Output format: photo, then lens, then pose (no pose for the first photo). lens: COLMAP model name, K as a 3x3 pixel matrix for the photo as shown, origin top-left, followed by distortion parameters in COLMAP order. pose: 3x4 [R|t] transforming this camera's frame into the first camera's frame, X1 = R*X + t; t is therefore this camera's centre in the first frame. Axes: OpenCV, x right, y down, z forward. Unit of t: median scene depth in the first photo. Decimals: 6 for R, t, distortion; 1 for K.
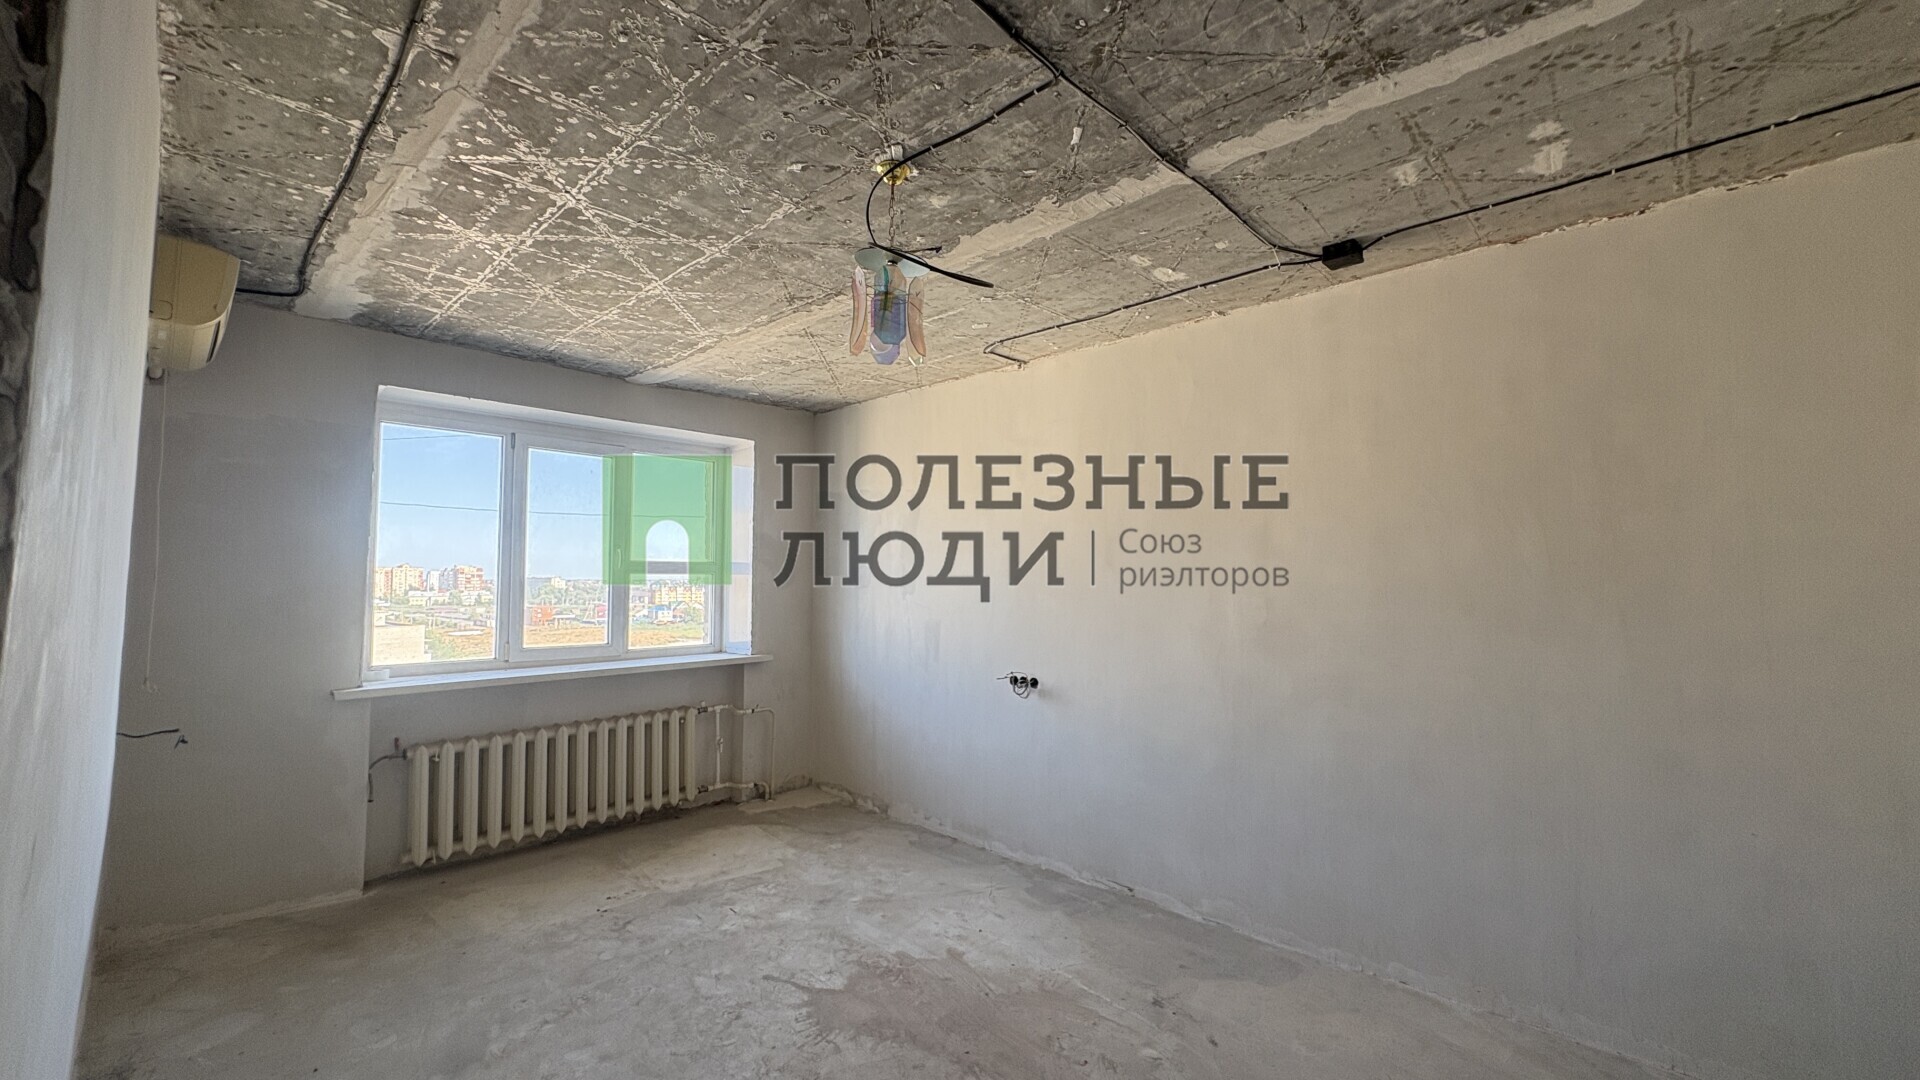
lens RADIAL K [[762.6, 0, 960.8], [0, 762.6, 542.9], [0, 0, 1]] dist [0.001957, 0.000715]
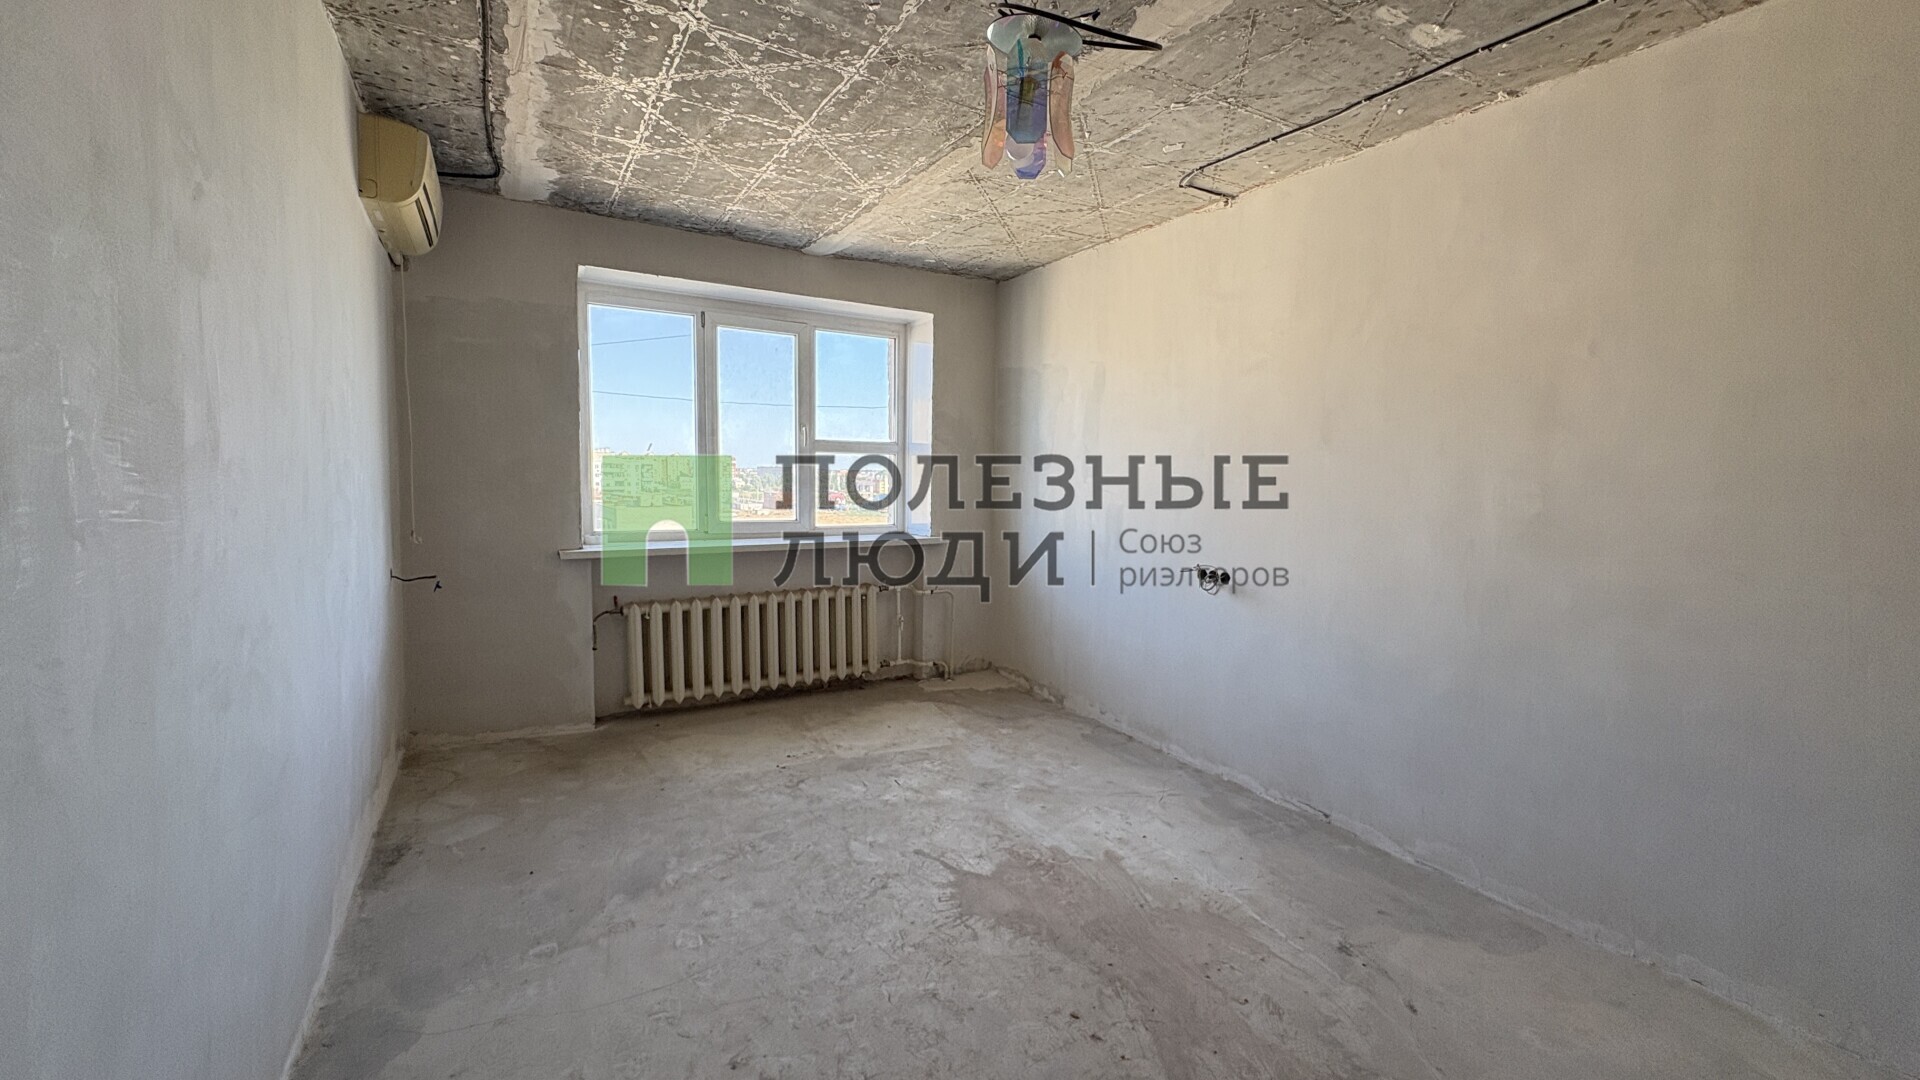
lens RADIAL K [[762.6, 0, 961.3], [0, 762.6, 539.3], [0, 0, 1]] dist [0.001957, 0.000715]
pose [[0.962886, 0.039270, -0.267036, 0.045894], [-0.003032, 0.990870, 0.134785, 0.026941], [0.269891, -0.128973, 0.954214, 0.105054]]
